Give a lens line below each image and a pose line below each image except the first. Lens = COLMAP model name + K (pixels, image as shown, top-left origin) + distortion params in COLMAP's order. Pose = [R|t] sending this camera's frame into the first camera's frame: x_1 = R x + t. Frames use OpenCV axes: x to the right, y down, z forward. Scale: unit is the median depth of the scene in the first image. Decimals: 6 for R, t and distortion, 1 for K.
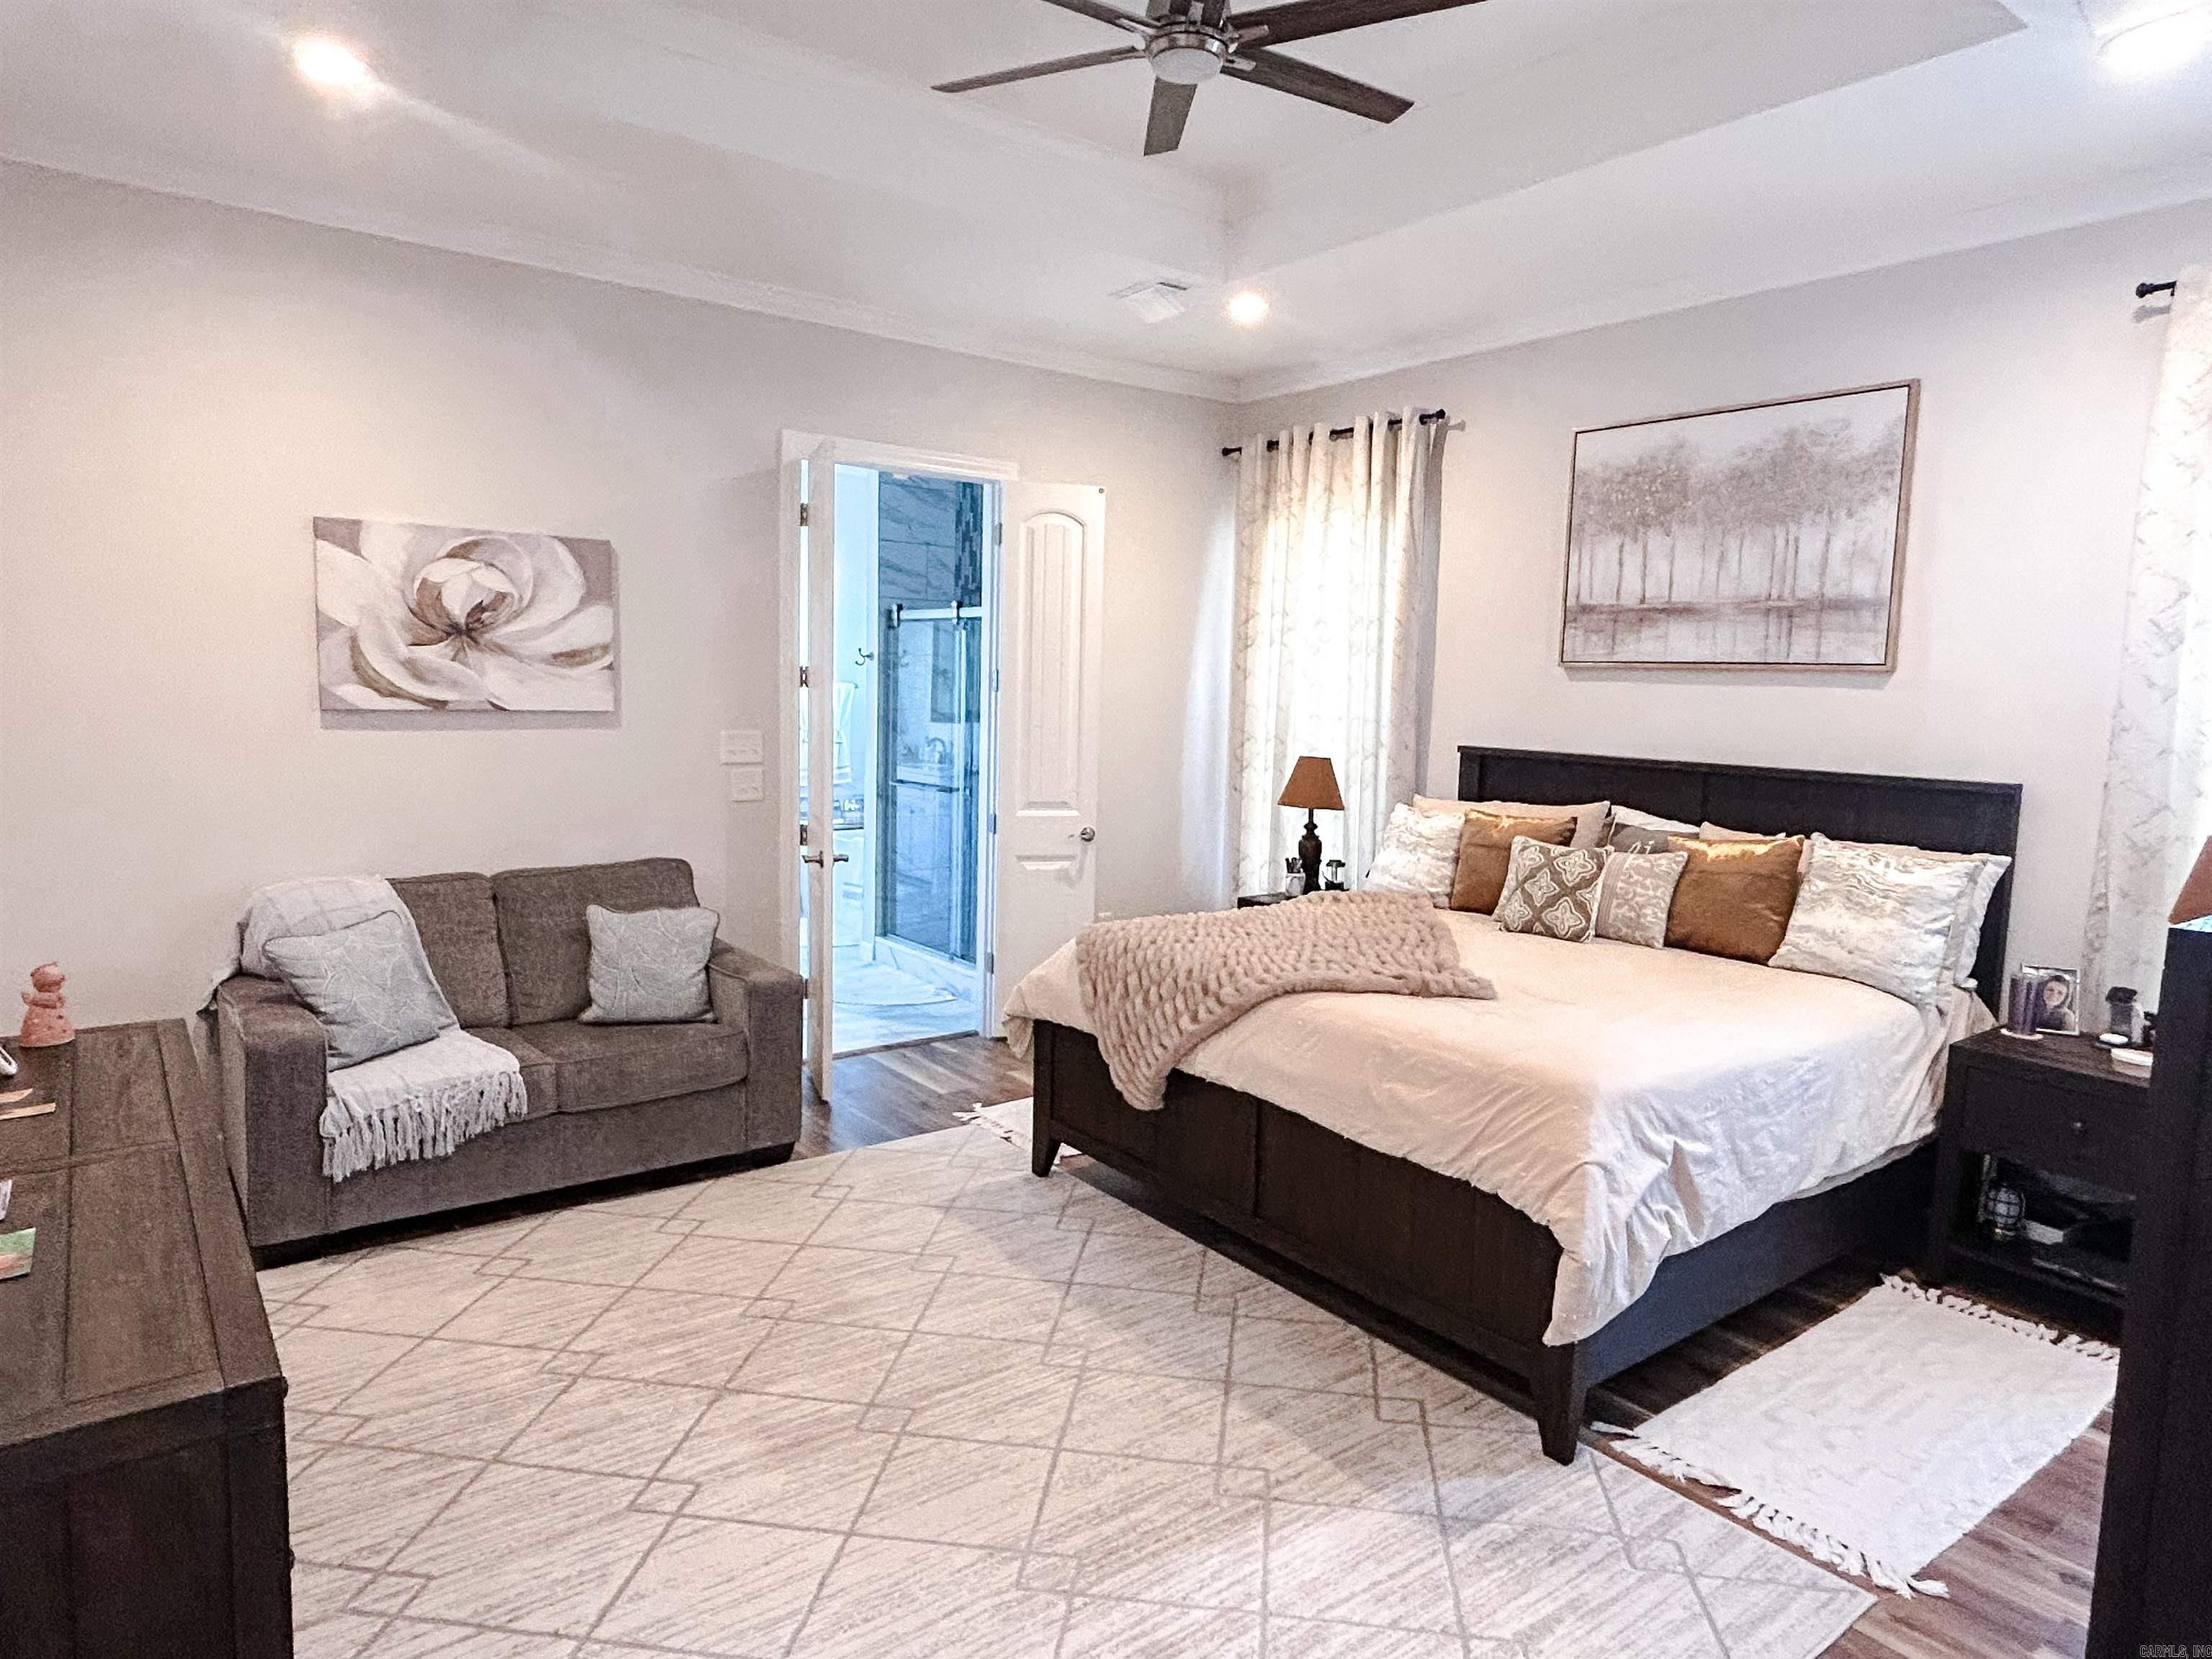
lens RADIAL K [[1324.7, 0, 1102.5], [0, 1324.7, 825.2], [0, 0, 1]] dist [-0.000947, -0.001537]
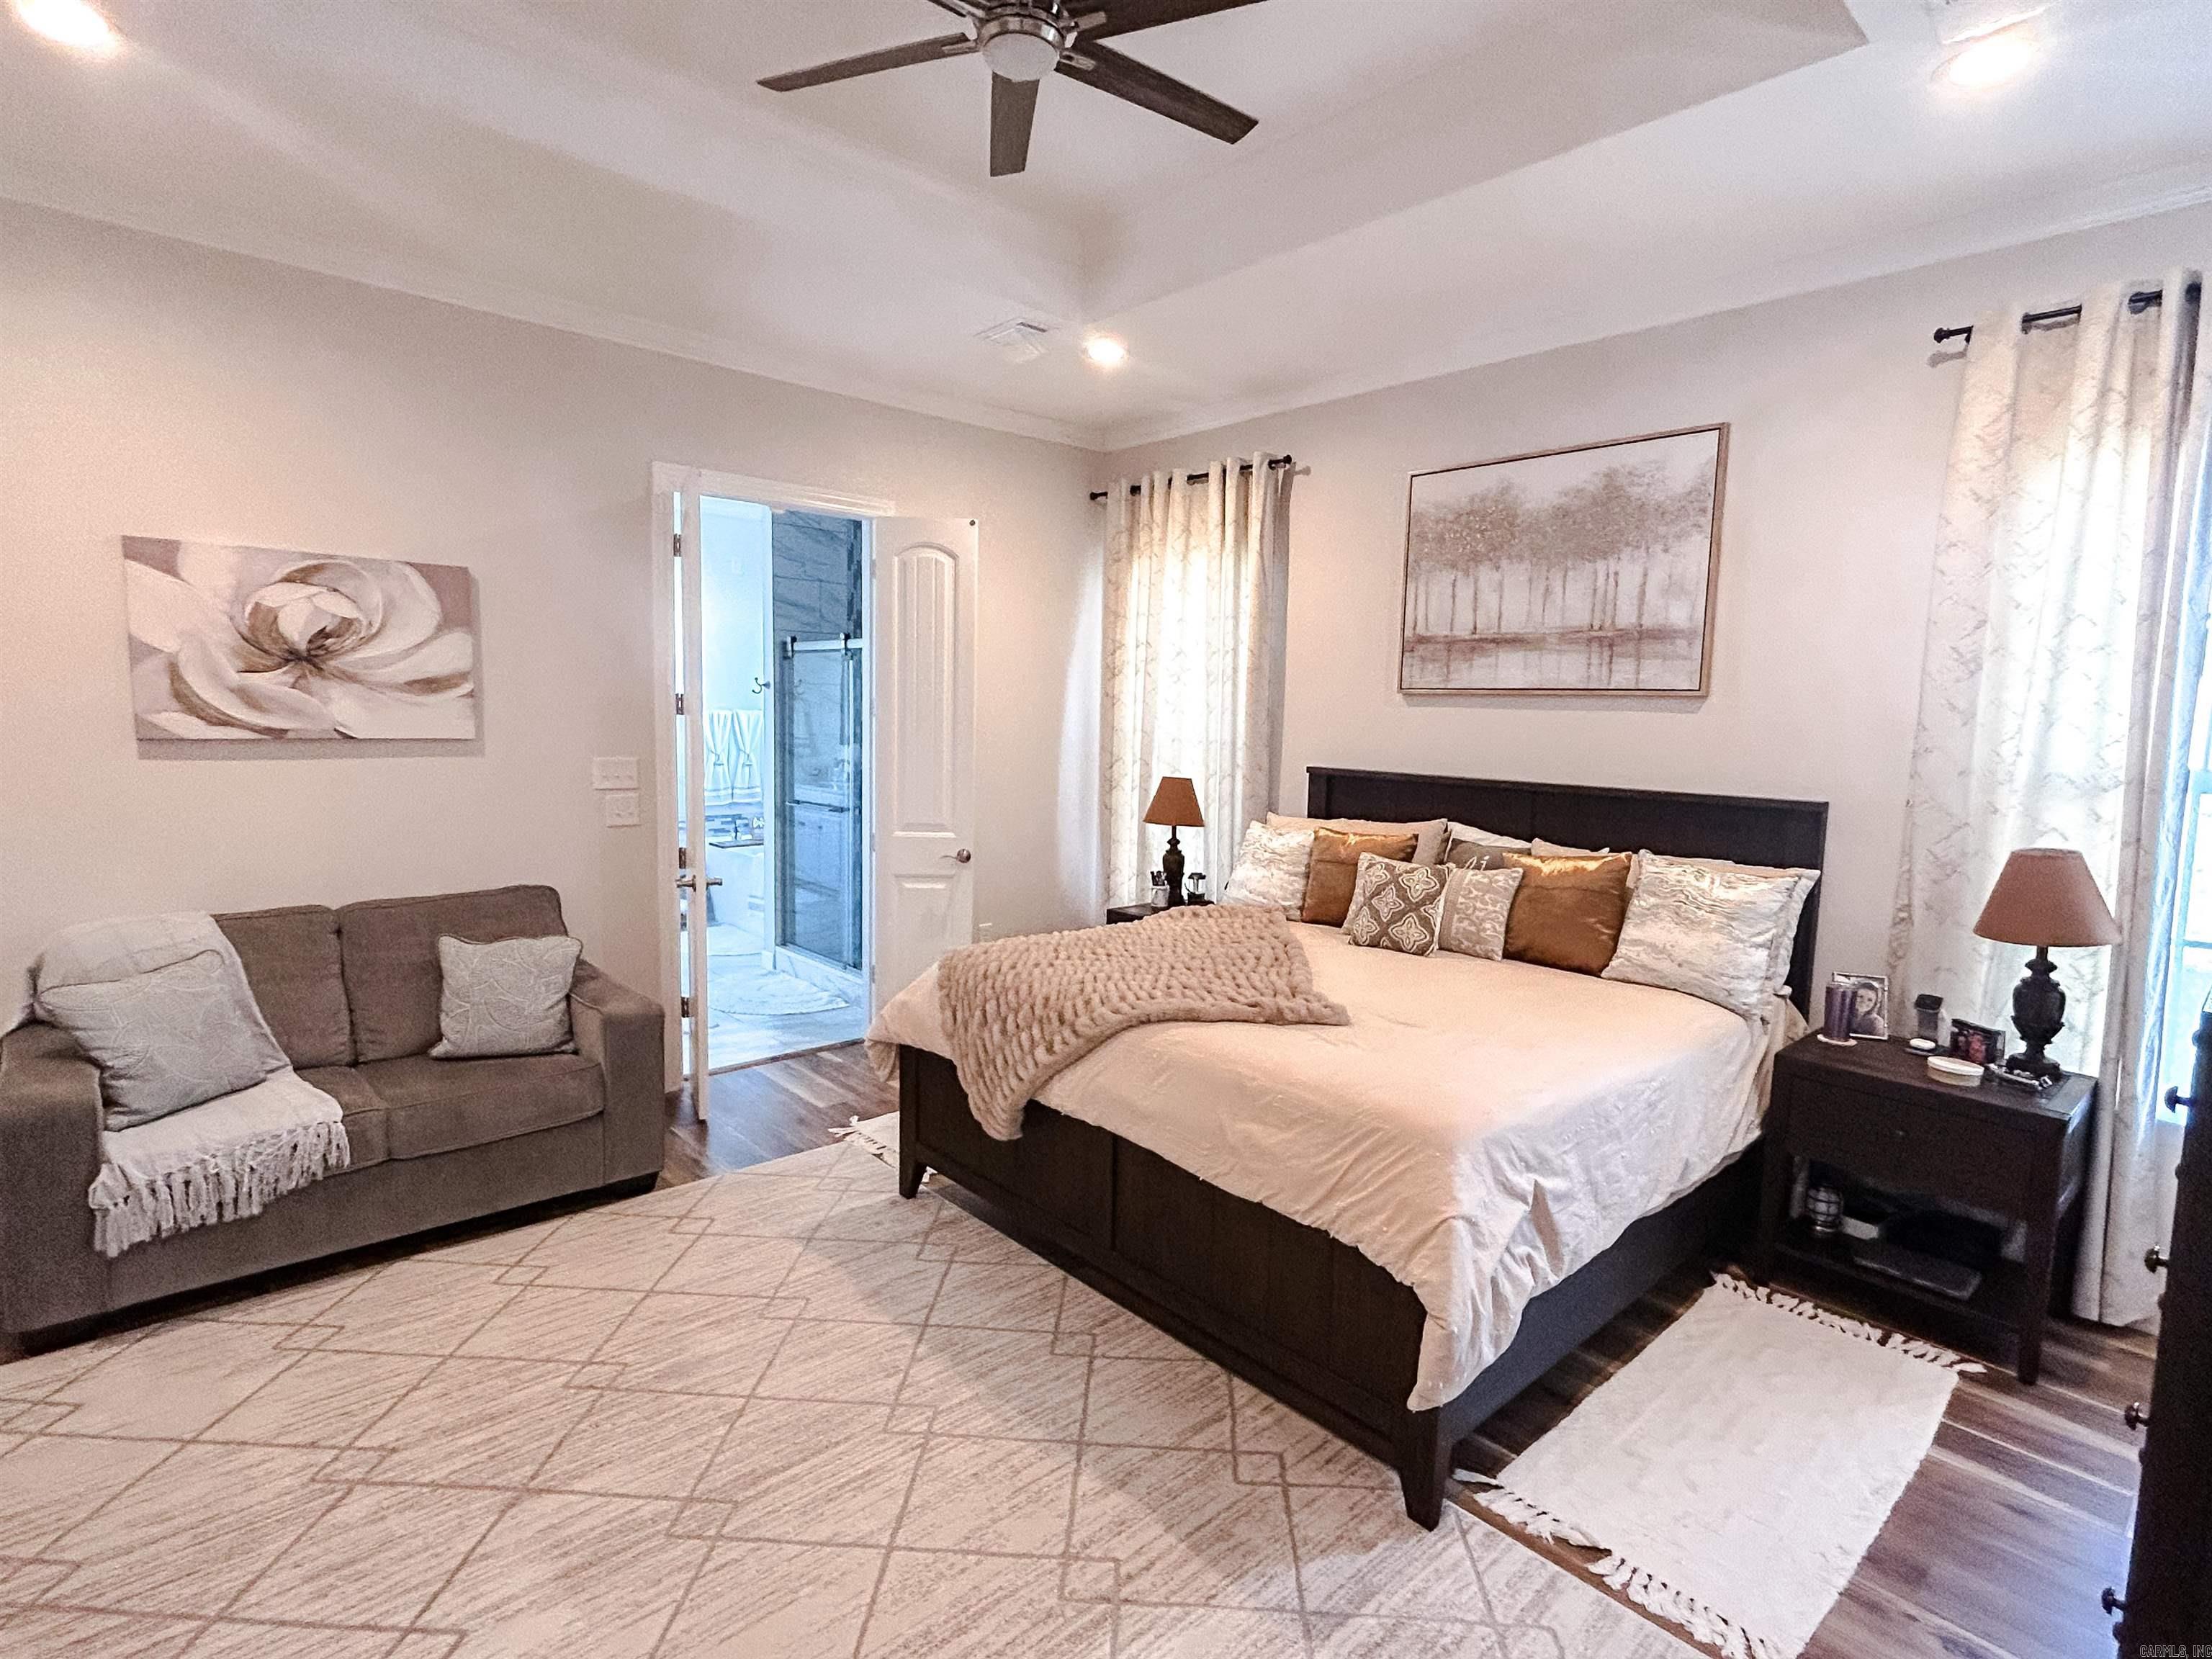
lens RADIAL K [[1102.9, 0, 1104.4], [0, 1102.9, 827.6], [0, 0, 1]] dist [-0.000751, 0.000000]
pose [[0.996484, -0.011360, 0.083009, 0.036180], [0.011415, 0.999935, -0.000187, -0.015279], [-0.083001, 0.001134, 0.996549, 0.148609]]
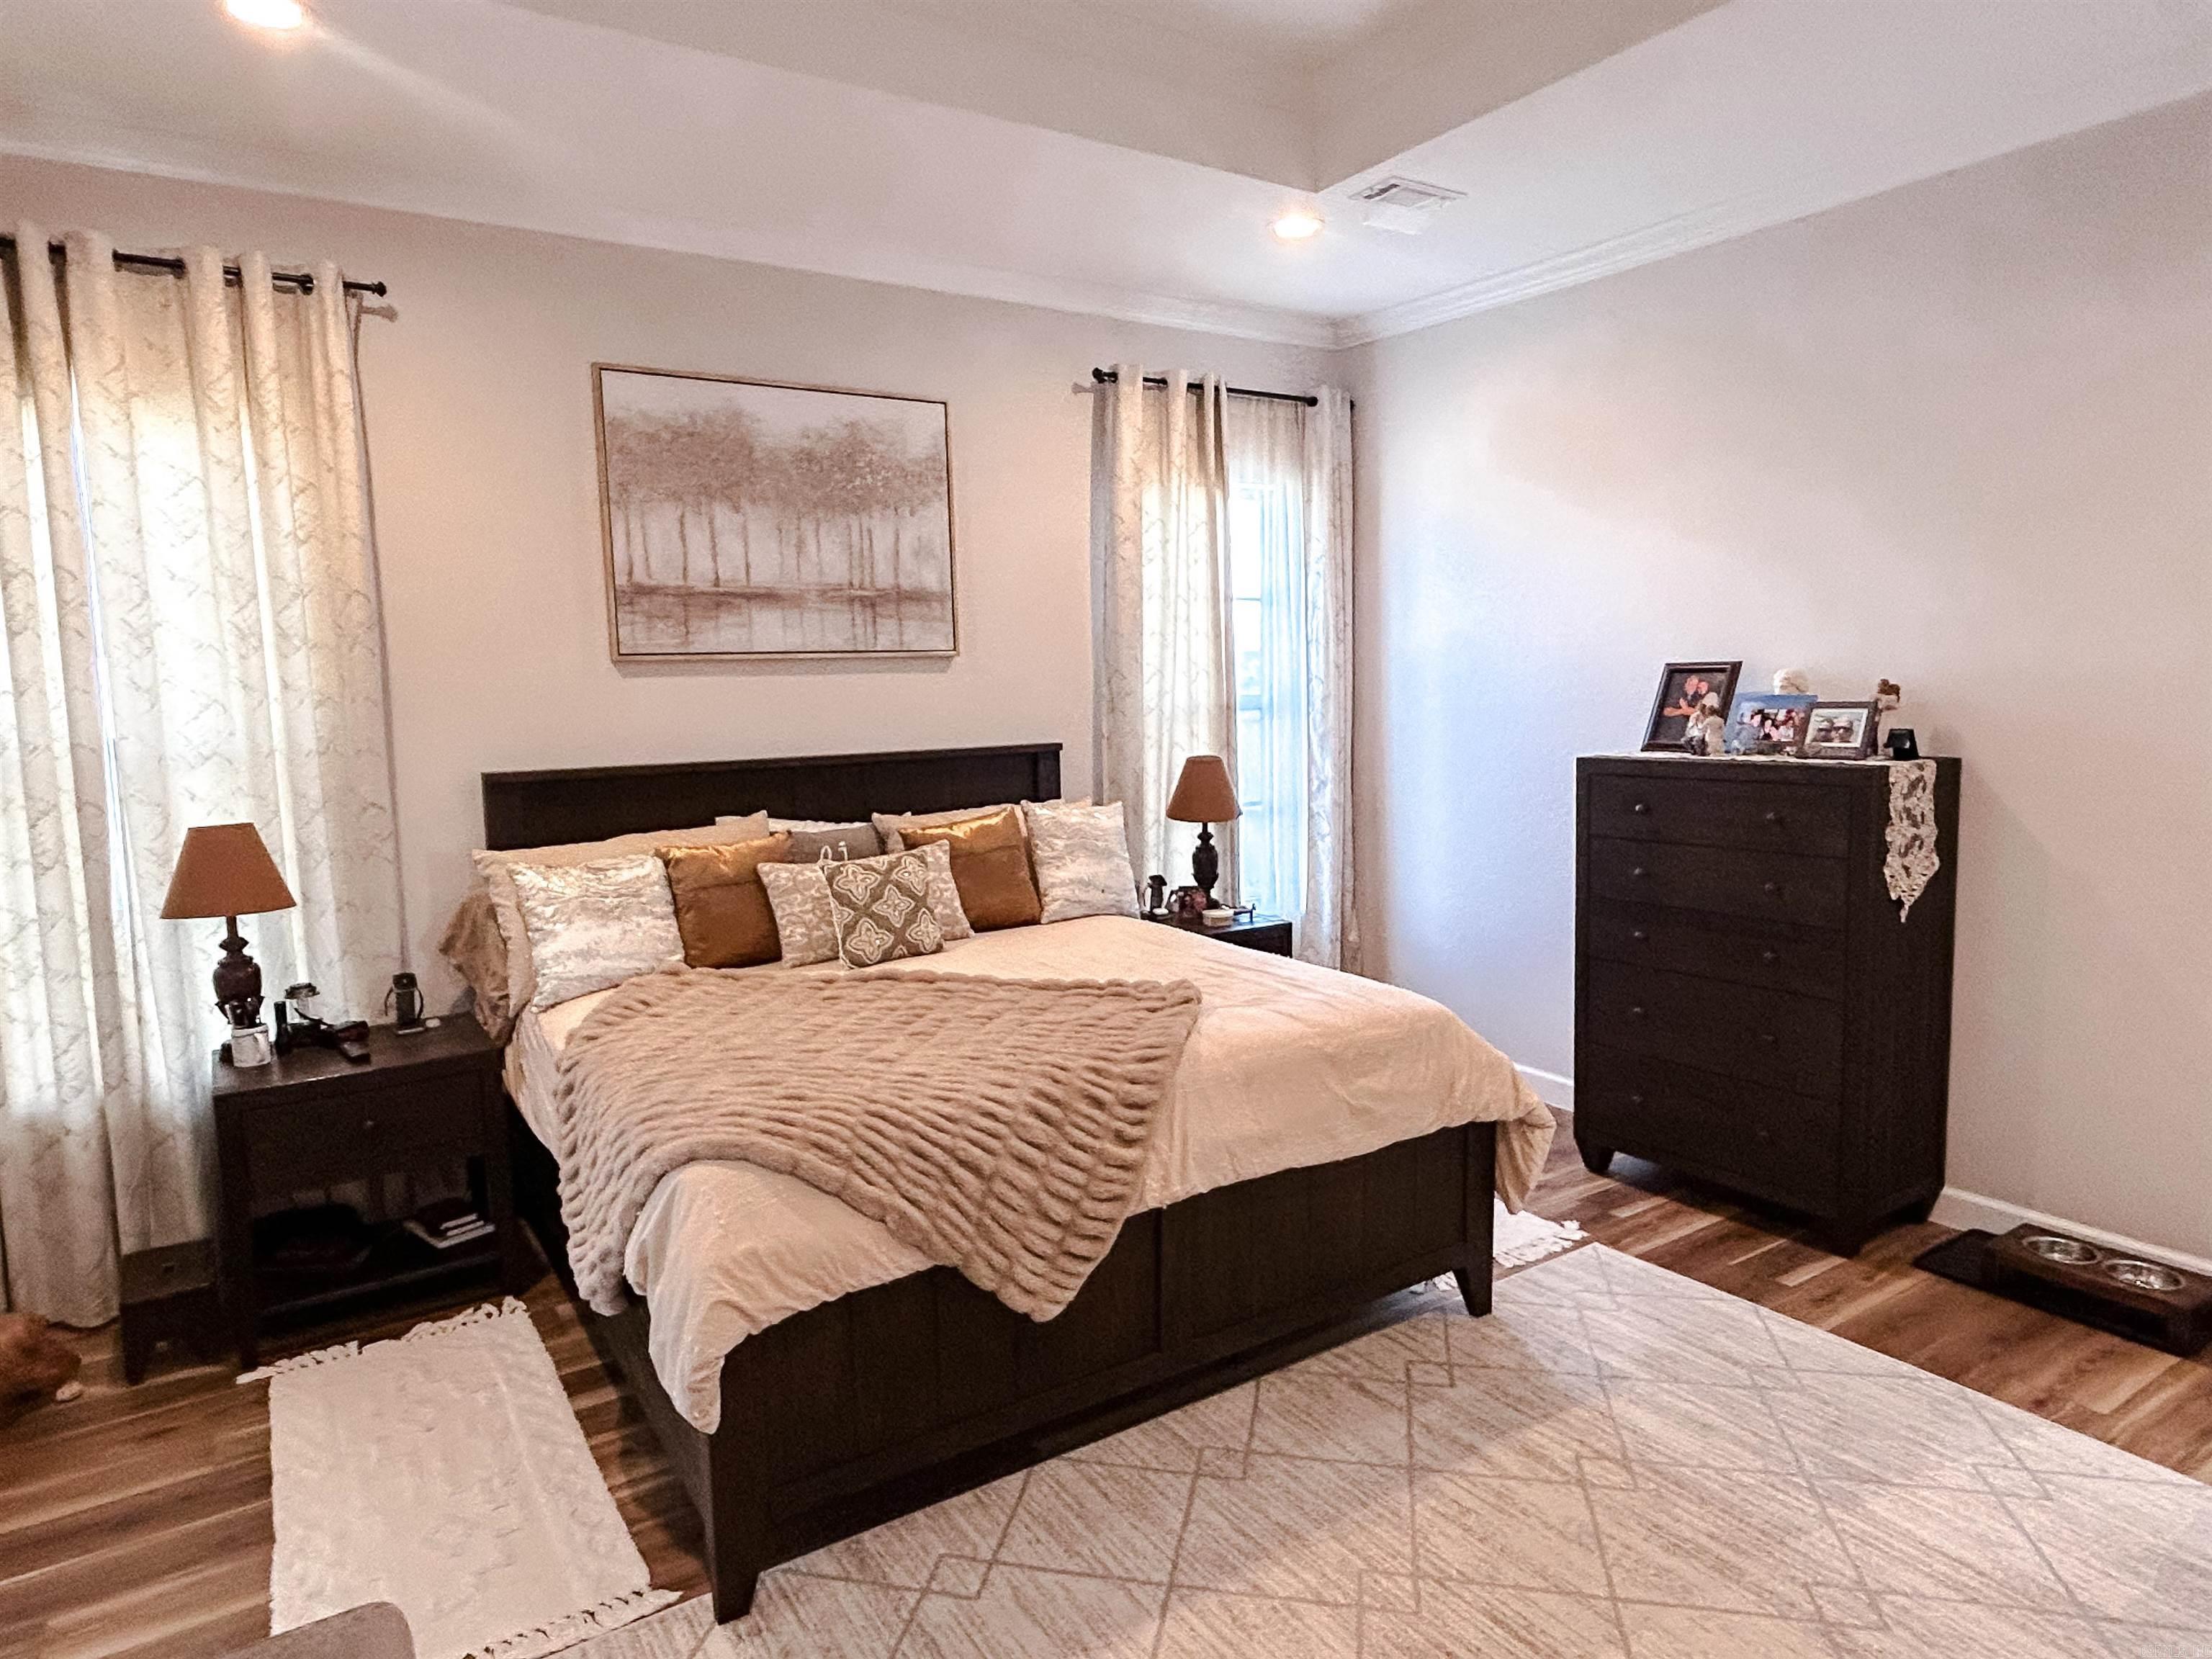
lens RADIAL K [[1334.7, 0, 1105.4], [0, 1334.7, 822.8], [0, 0, 1]] dist [0.006691, 0.001280]
pose [[0.075329, -0.143426, 0.986790, -0.532296], [0.132027, 0.982324, 0.132699, -0.108126], [-0.988380, 0.120287, 0.092934, 0.762256]]
